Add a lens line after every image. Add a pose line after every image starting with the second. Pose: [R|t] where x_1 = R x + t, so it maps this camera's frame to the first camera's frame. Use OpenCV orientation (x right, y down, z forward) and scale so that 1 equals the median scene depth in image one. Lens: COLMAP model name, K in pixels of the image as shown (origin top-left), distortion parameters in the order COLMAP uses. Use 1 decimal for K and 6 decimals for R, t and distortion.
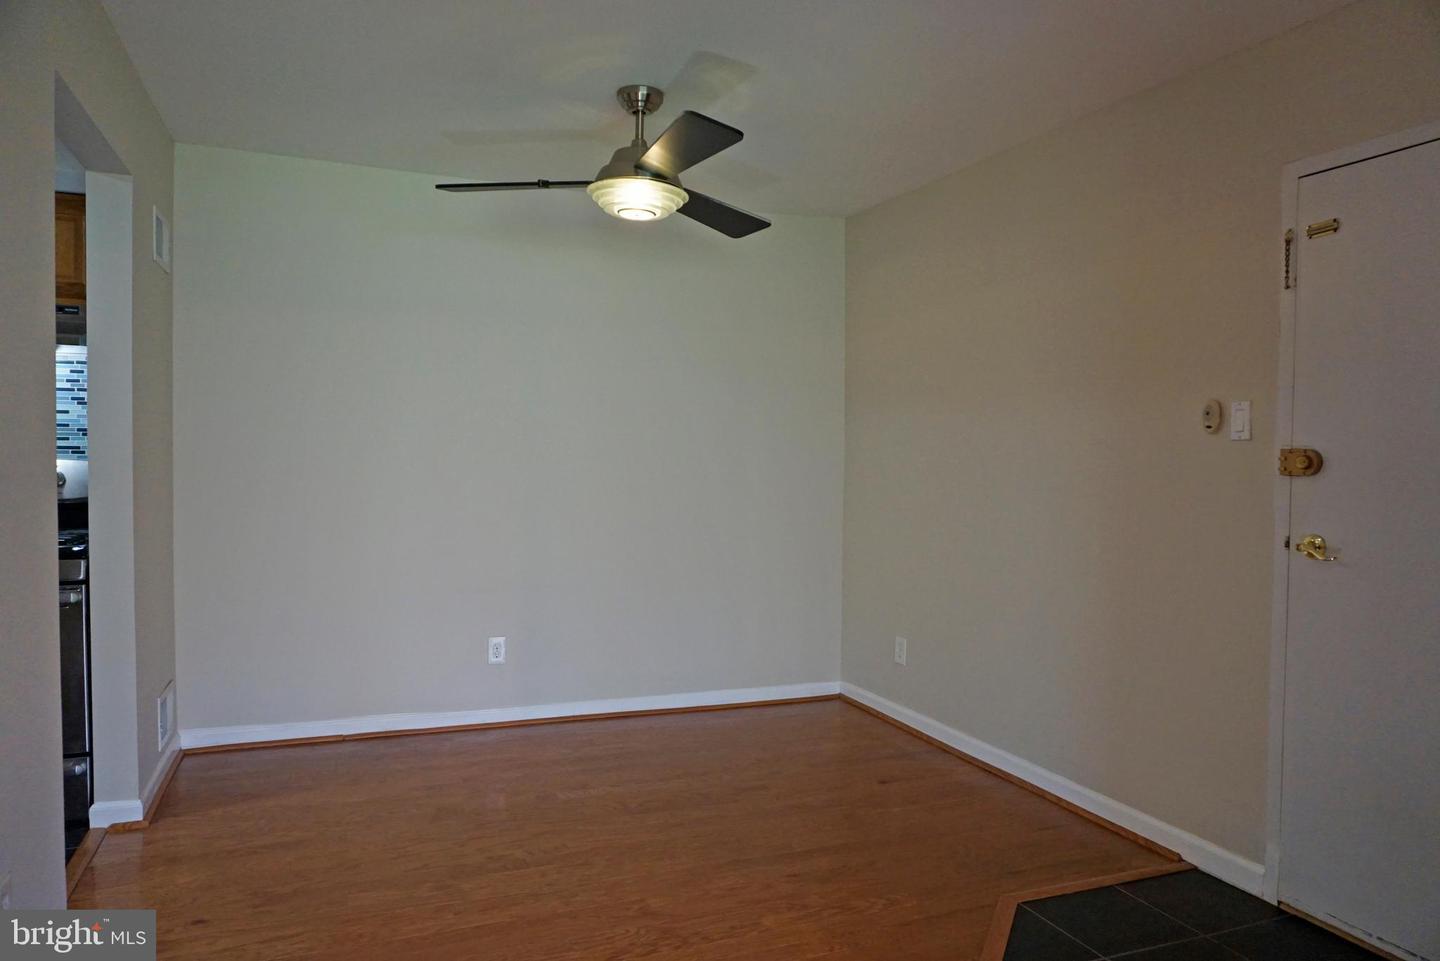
lens RADIAL K [[976.5, 0, 722.6], [0, 976.5, 485.2], [0, 0, 1]] dist [-0.055443, 0.063957]
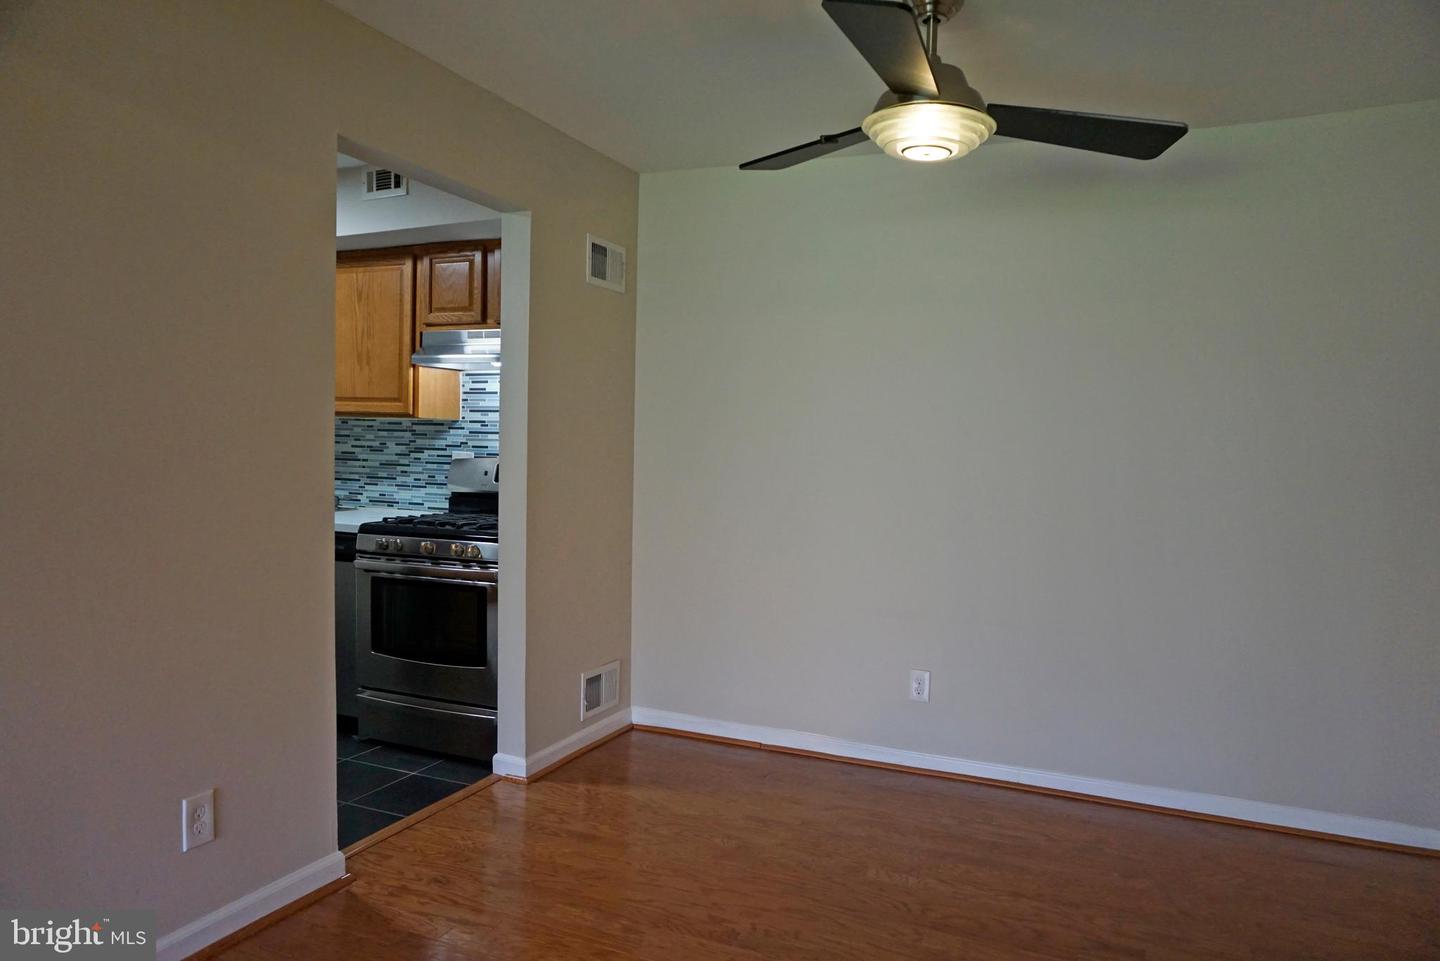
lens RADIAL K [[965.7, 0, 722.6], [0, 965.7, 482.8], [0, 0, 1]] dist [-0.051951, 0.040306]
pose [[0.703079, 0.034799, -0.710259, 0.354847], [-0.040830, 0.999130, 0.008535, -0.018541], [0.709938, 0.023000, 0.703888, 0.363972]]
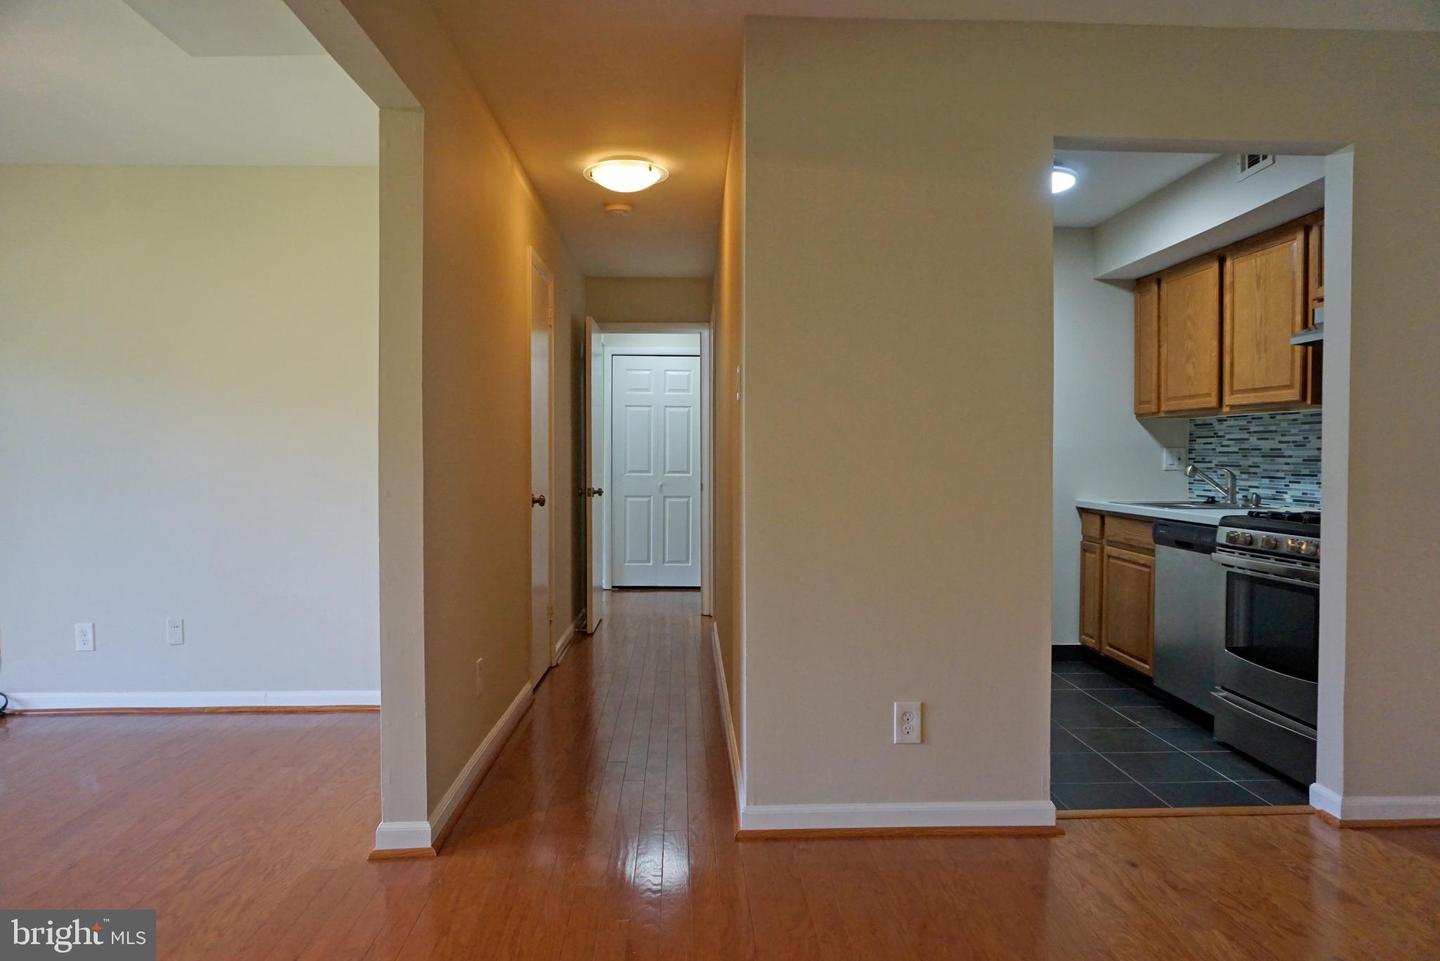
lens RADIAL K [[965.7, 0, 722.6], [0, 965.7, 482.8], [0, 0, 1]] dist [-0.051951, 0.040306]
pose [[-0.343211, 0.013521, -0.939161, 0.483488], [-0.041308, 0.998712, 0.029474, 0.014188], [0.938350, 0.048911, -0.342210, 0.738227]]
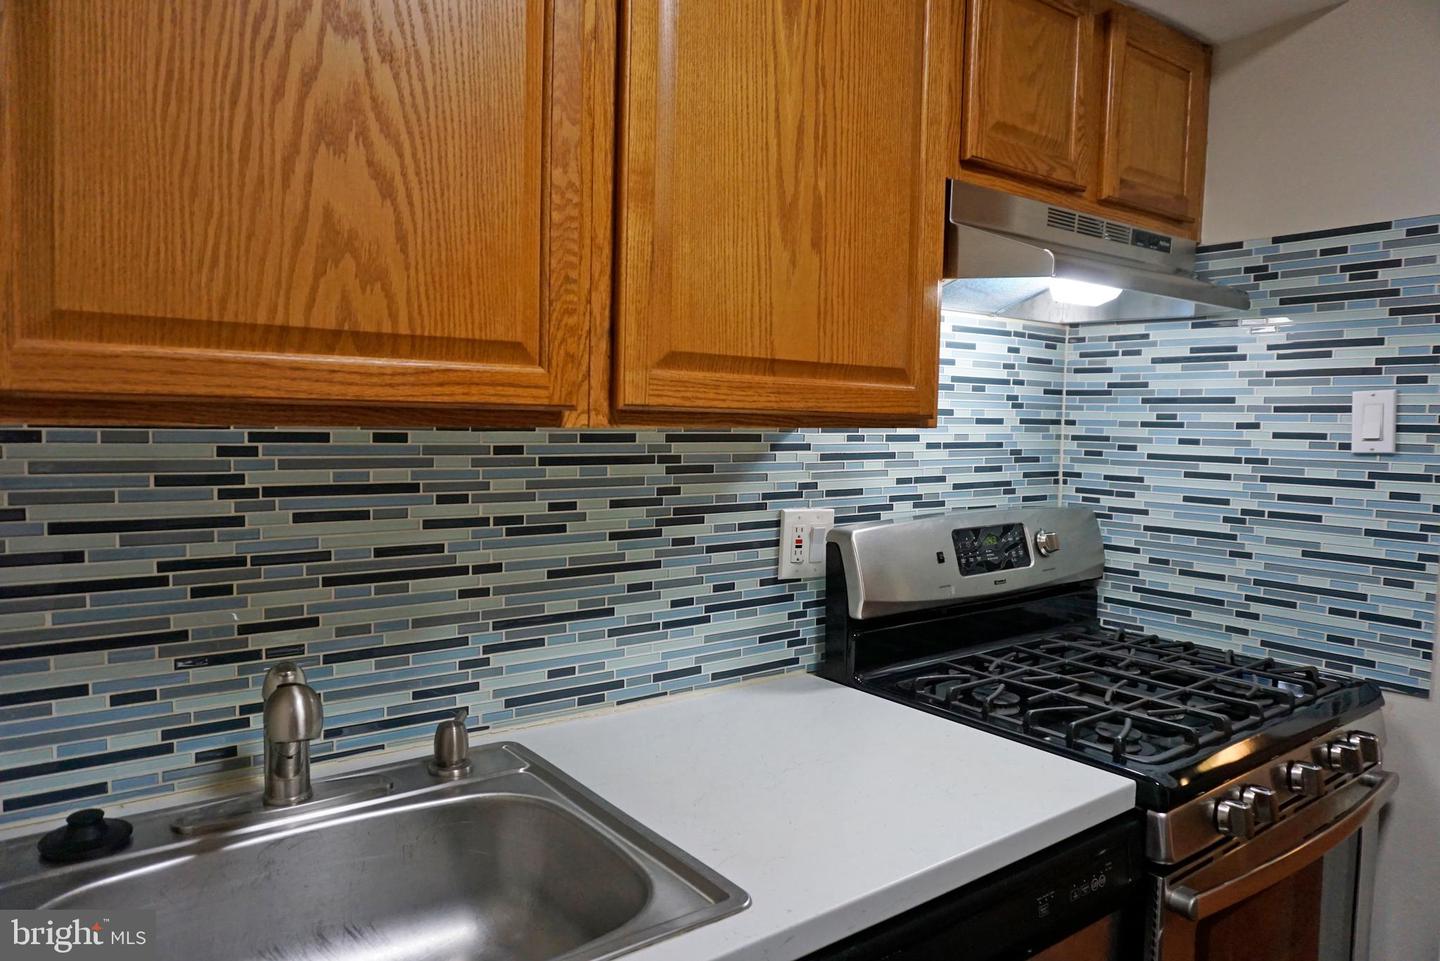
lens RADIAL K [[965.7, 0, 722.6], [0, 965.7, 482.8], [0, 0, 1]] dist [-0.051951, 0.040306]
pose [[0.963911, -0.014823, 0.265812, -1.174329], [0.004010, 0.999144, 0.041176, -0.075750], [-0.266195, -0.038624, 0.963145, 0.591068]]
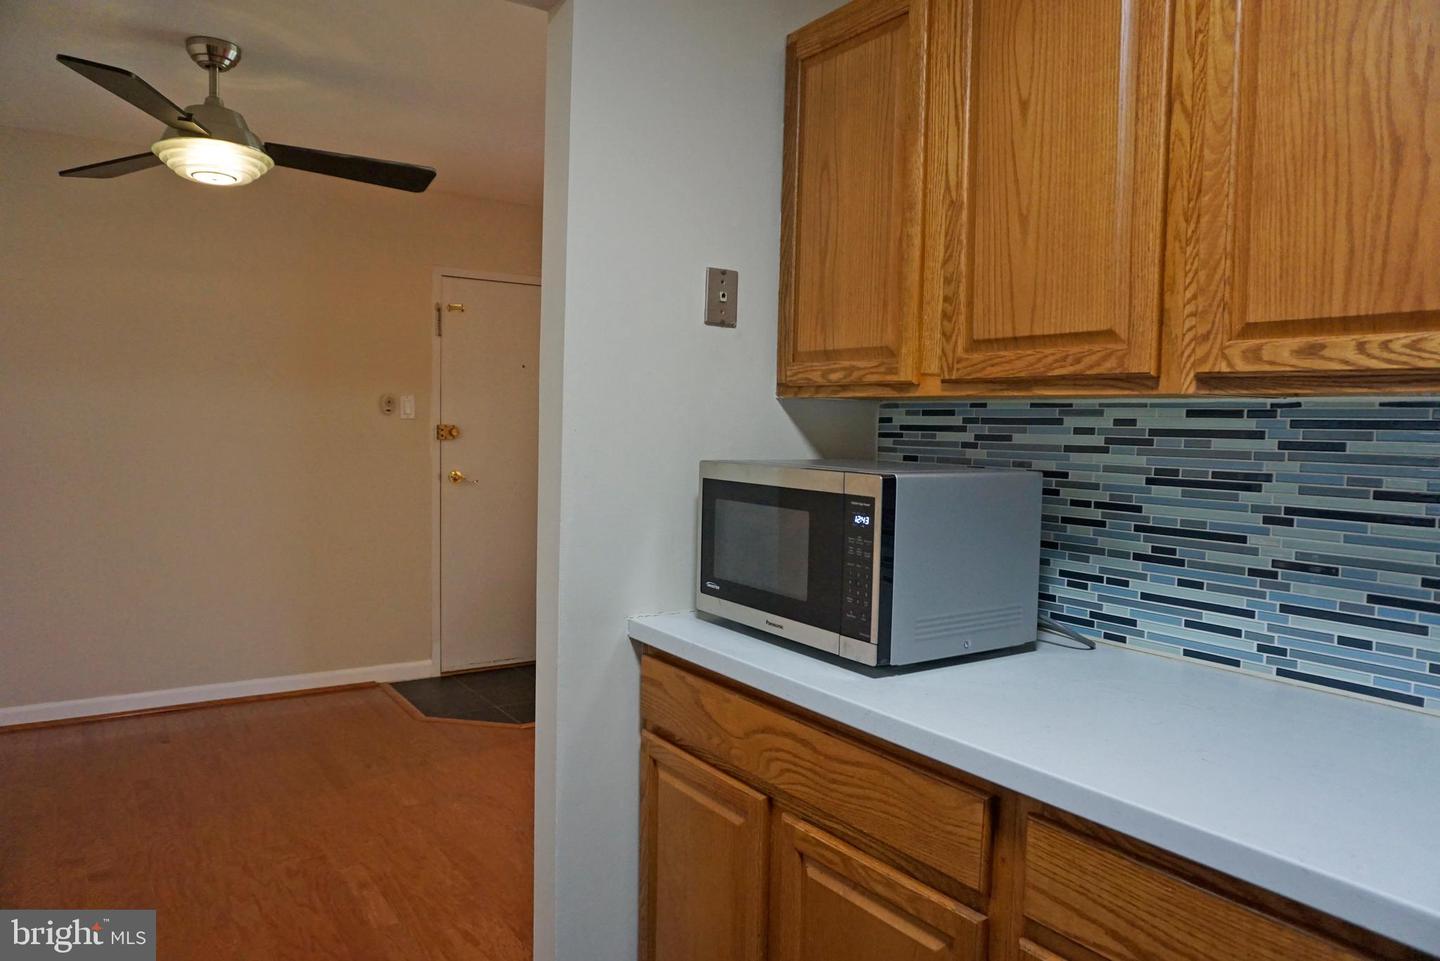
lens RADIAL K [[976.5, 0, 722.6], [0, 976.5, 485.2], [0, 0, 1]] dist [-0.055443, 0.063957]
pose [[-0.203483, -0.074708, 0.976224, -1.129155], [0.013085, 0.996788, 0.079009, -0.053253], [-0.978991, 0.028851, -0.201852, 0.729918]]
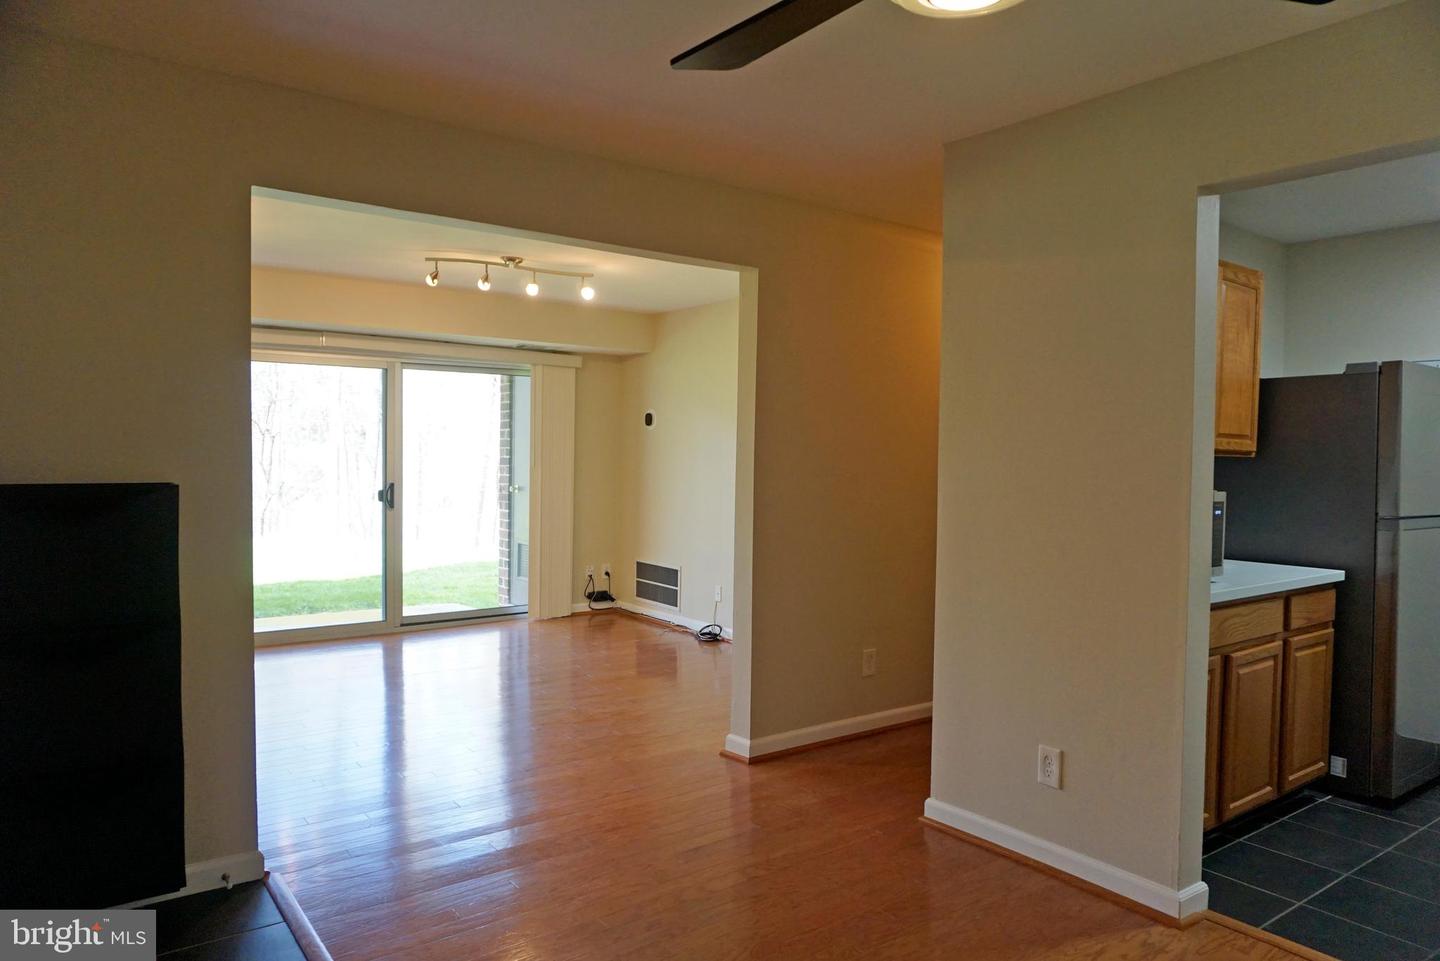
lens RADIAL K [[956.1, 0, 718.9], [0, 956.1, 485.6], [0, 0, 1]] dist [-0.048932, 0.040393]
pose [[-0.966368, -0.017801, -0.256547, 0.140743], [-0.035993, 0.997144, 0.066391, -0.076126], [0.254633, 0.073392, -0.964249, 1.435006]]
